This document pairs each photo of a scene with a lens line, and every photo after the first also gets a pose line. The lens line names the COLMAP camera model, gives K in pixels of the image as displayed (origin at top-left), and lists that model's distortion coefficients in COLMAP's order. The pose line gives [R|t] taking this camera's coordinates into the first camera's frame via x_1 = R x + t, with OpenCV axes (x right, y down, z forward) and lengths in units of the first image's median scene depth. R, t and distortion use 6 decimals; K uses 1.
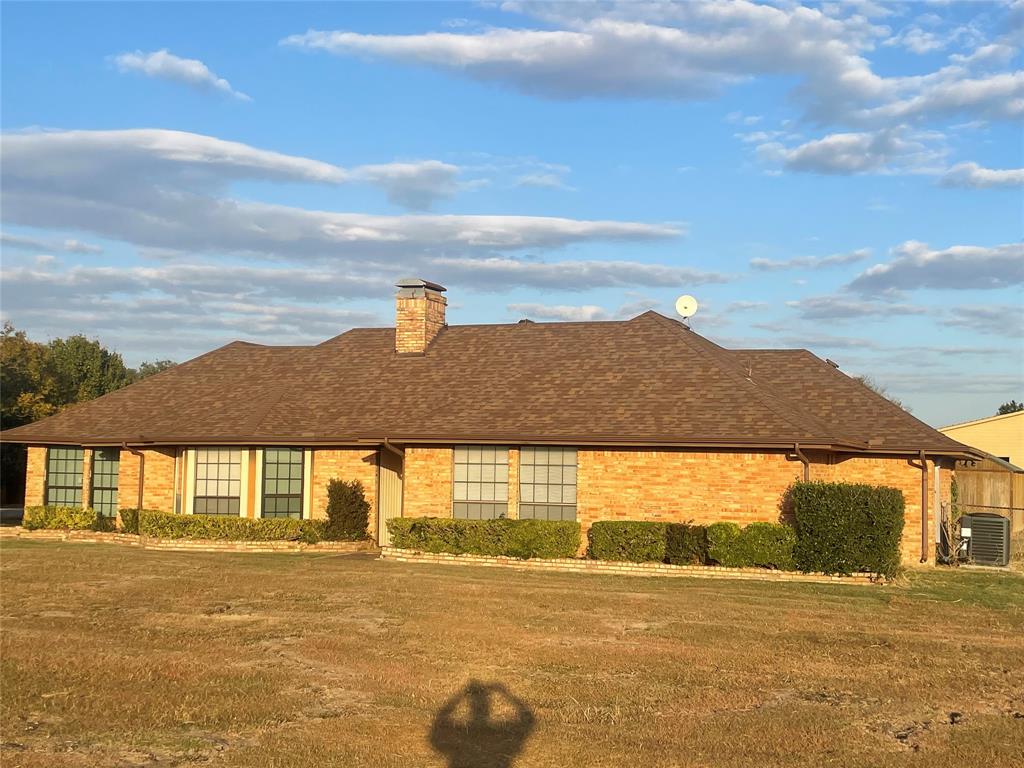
lens RADIAL K [[1308.0, 0, 512.0], [0, 1308.0, 384.0], [0, 0, 1]] dist [0.163835, -0.040278]
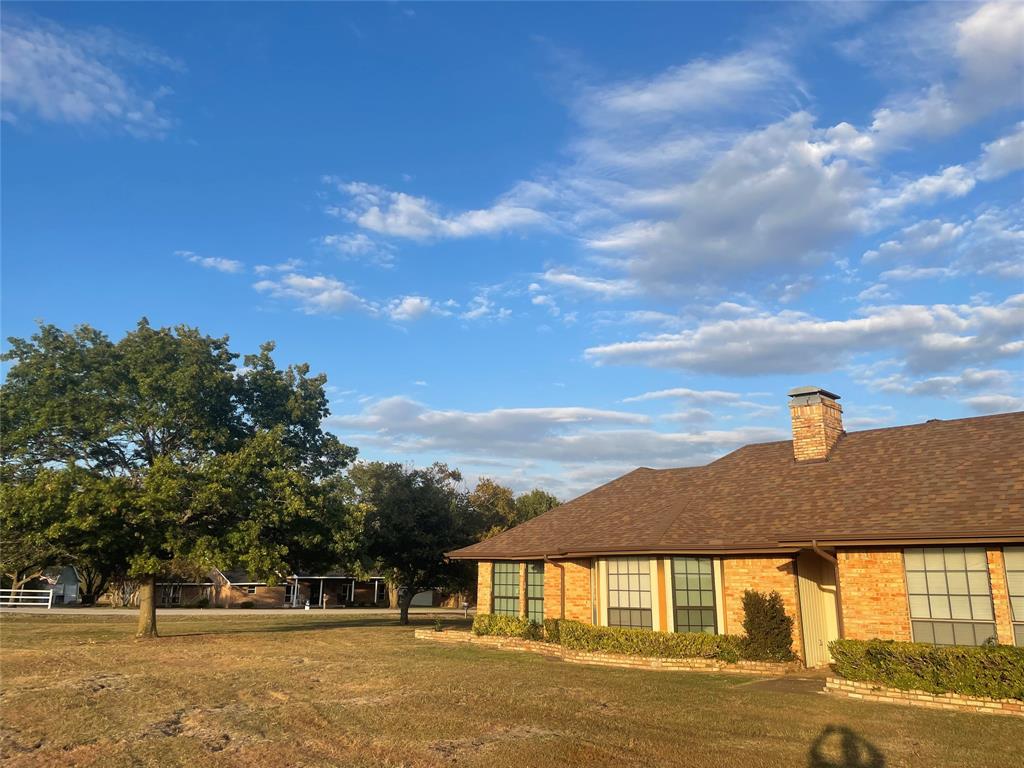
lens RADIAL K [[775.7, 0, 512.0], [0, 775.7, 384.0], [0, 0, 1]] dist [0.074583, -0.089813]
pose [[0.926645, -0.102346, -0.361738, -0.073350], [0.033692, 0.980965, -0.191238, 0.028492], [0.374425, 0.165022, 0.912455, 0.395001]]
